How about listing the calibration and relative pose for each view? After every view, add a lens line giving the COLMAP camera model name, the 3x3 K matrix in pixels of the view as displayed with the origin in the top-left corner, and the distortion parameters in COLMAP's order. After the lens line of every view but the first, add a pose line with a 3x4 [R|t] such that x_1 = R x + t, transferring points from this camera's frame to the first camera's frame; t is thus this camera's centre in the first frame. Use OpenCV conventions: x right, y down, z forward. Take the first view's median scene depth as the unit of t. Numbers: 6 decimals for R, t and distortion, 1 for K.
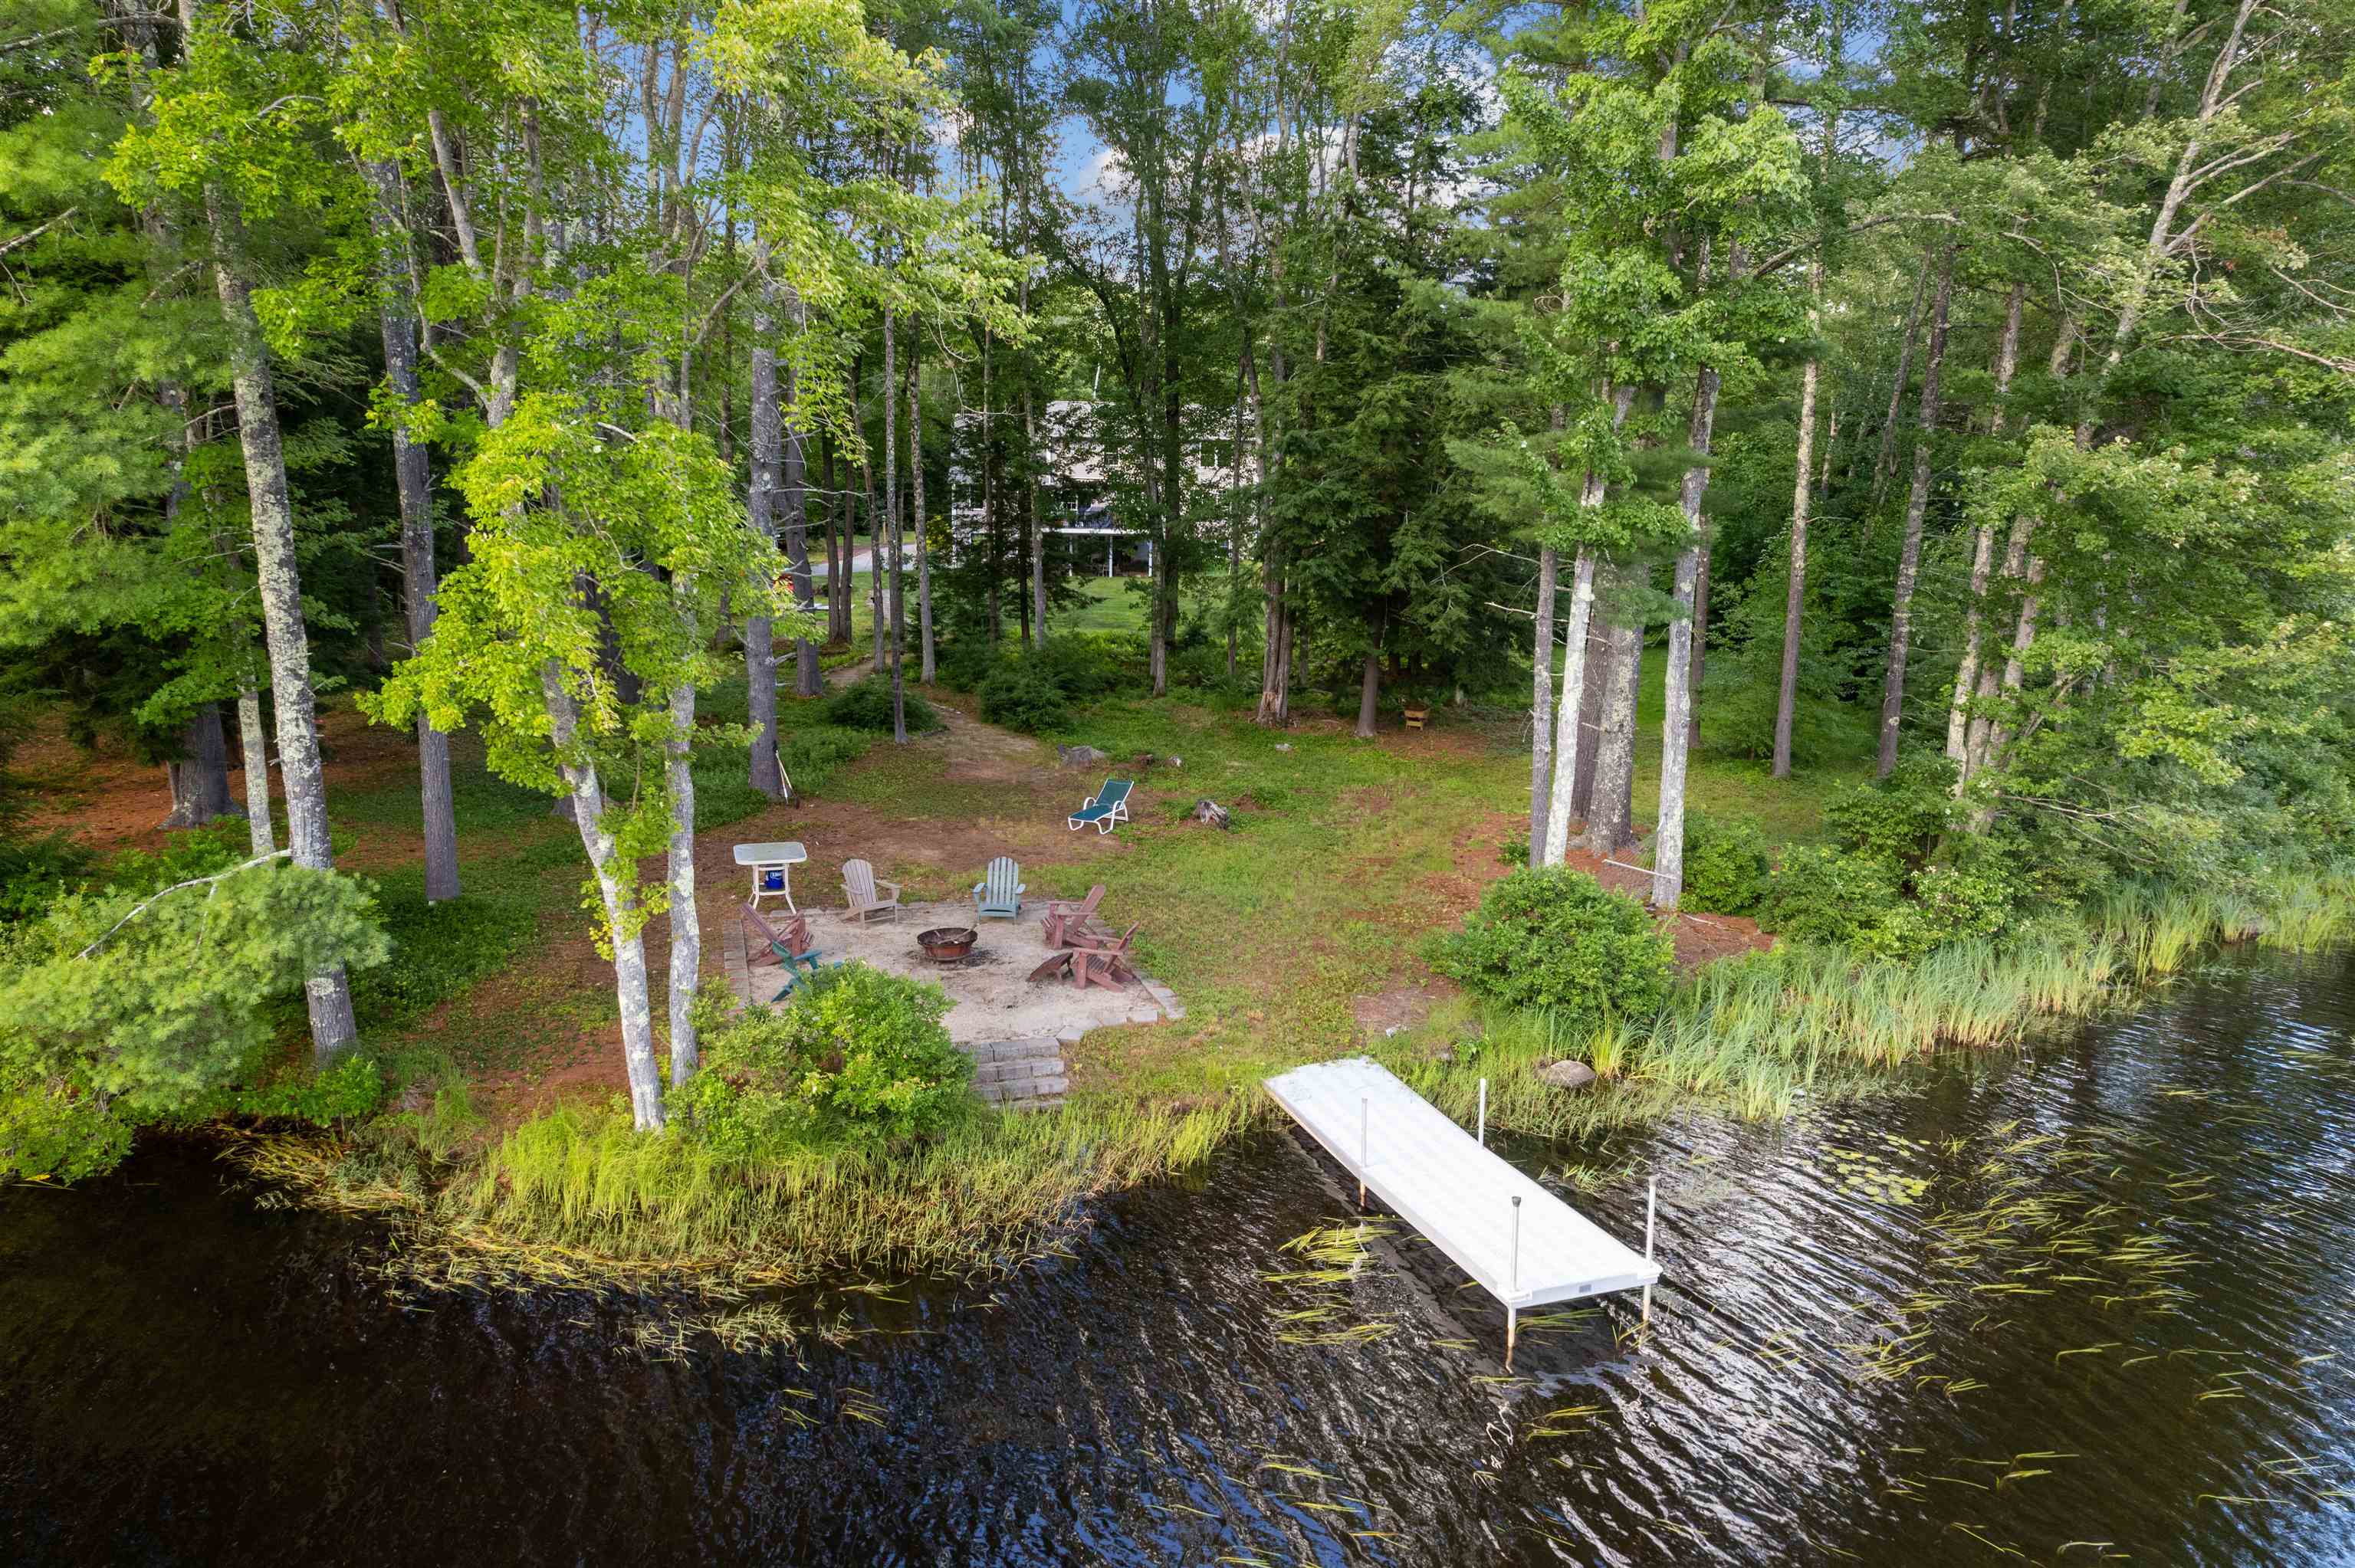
lens RADIAL K [[1512.3, 0, 1177.5], [0, 1512.3, 784.0], [0, 0, 1]] dist [-0.066166, 0.054544]
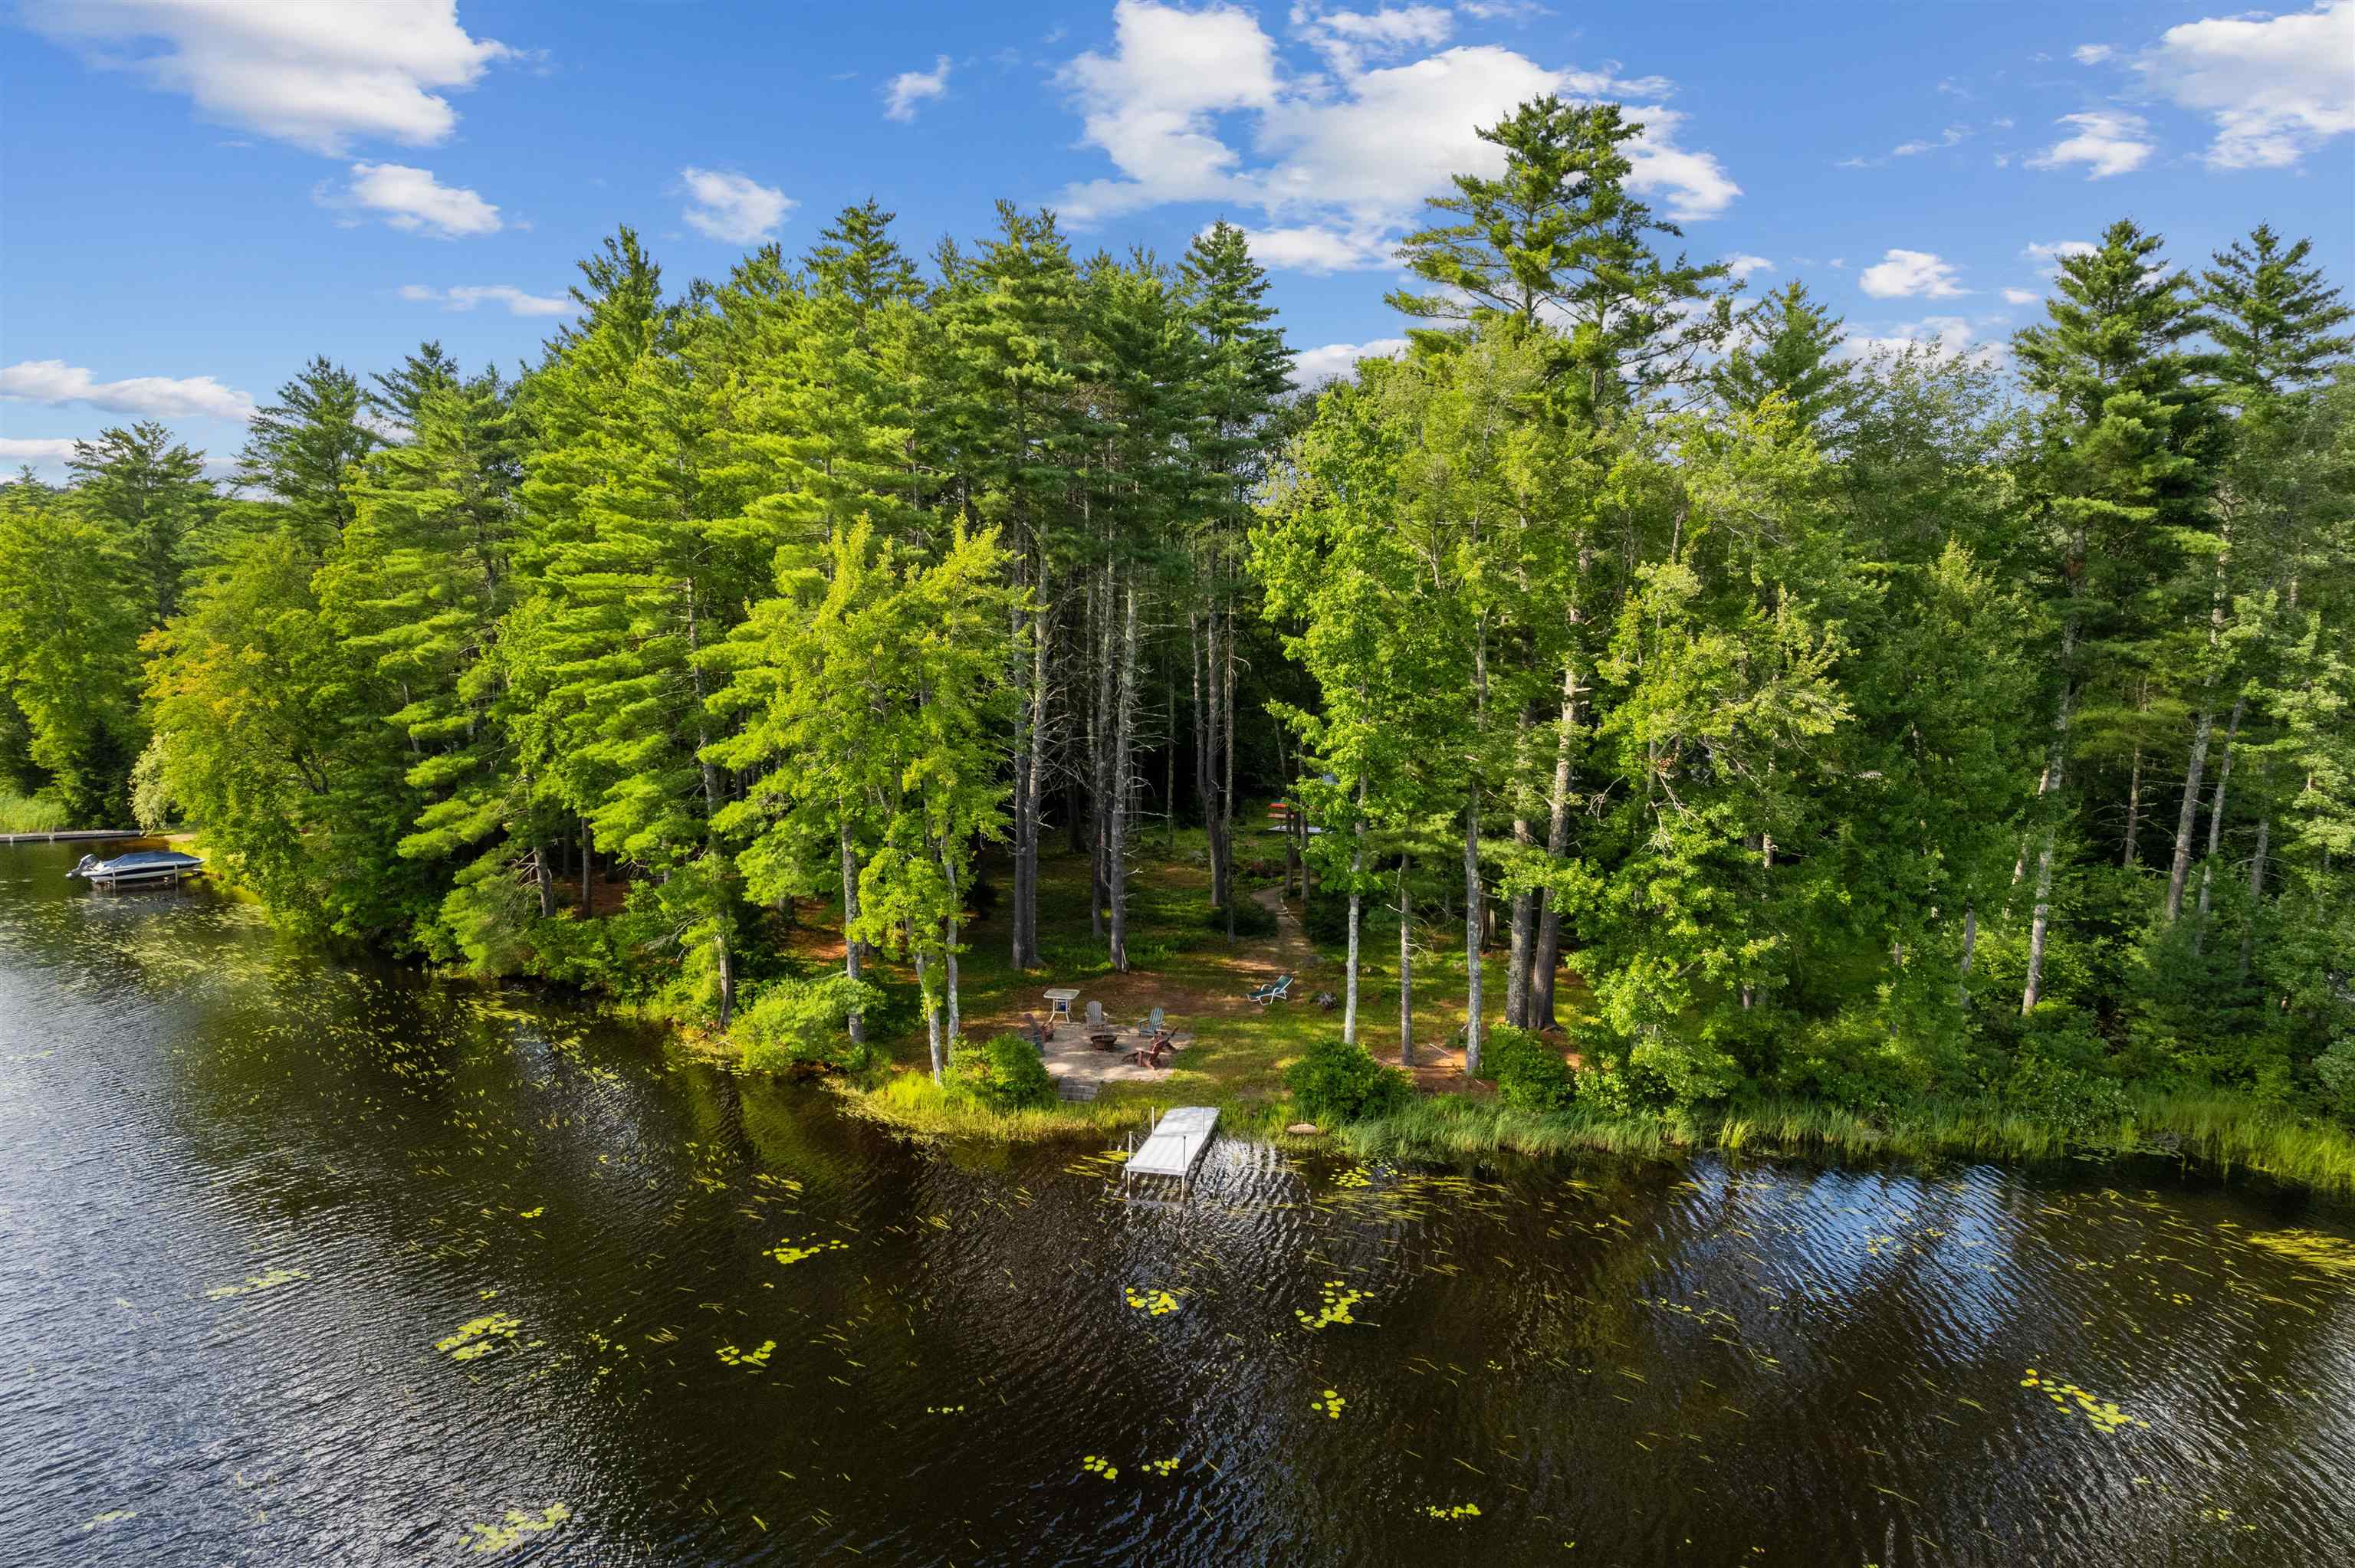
lens RADIAL K [[1512.3, 0, 1177.5], [0, 1512.3, 784.0], [0, 0, 1]] dist [-0.066166, 0.054544]
pose [[0.890698, 0.050921, -0.451734, 1.299453], [-0.099156, 0.991542, -0.083739, -0.133961], [0.443649, 0.119379, 0.888214, -1.365056]]
